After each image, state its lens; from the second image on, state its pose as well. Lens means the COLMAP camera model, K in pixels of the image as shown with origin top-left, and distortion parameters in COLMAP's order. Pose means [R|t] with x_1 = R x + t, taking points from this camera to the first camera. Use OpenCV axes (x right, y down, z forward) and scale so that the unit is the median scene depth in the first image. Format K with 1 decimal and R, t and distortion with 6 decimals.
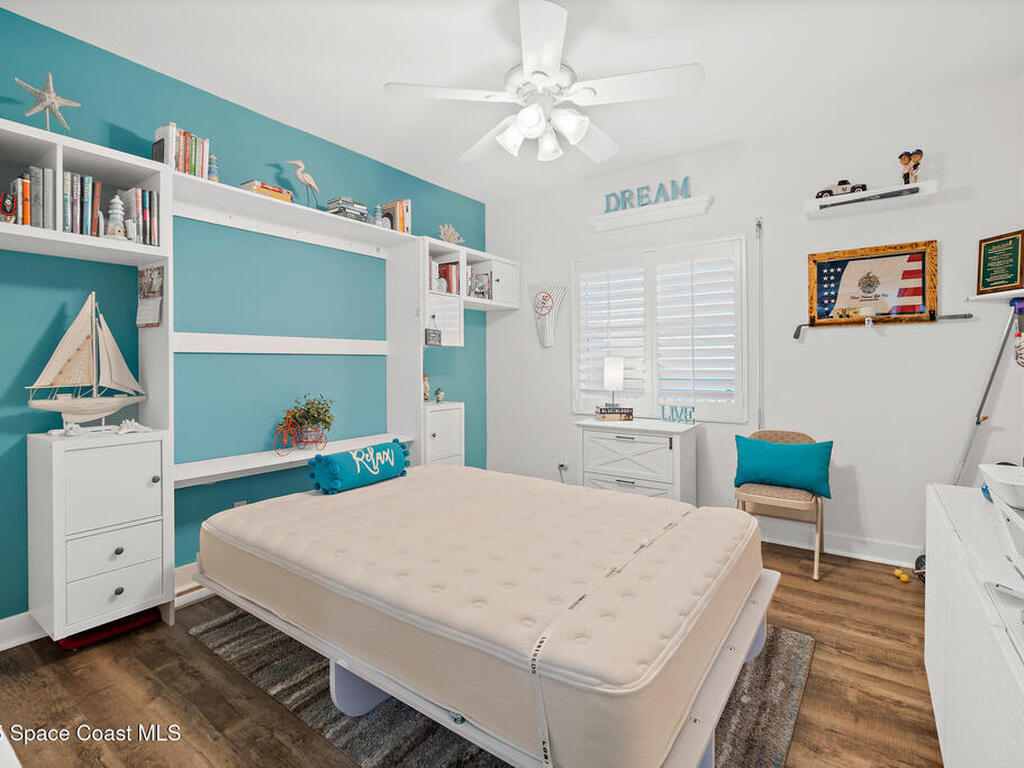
lens RADIAL K [[523.6, 0, 511.8], [0, 523.6, 366.4], [0, 0, 1]] dist [0.000872, 0.000495]
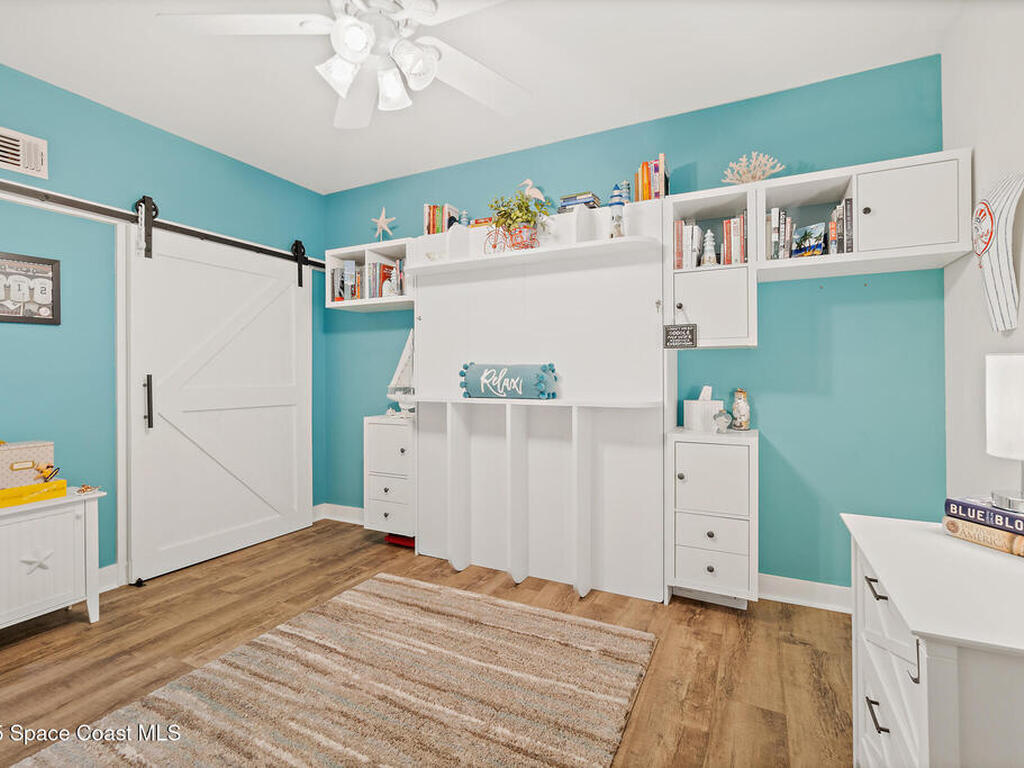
lens RADIAL K [[498.5, 0, 497.7], [0, 498.5, 376.9], [0, 0, 1]] dist [-0.002930, 0.000088]
pose [[0.130843, 0.008440, -0.991367, 0.464569], [-0.003767, 0.999961, 0.008016, -0.004757], [0.991396, 0.002686, 0.130869, 0.654180]]
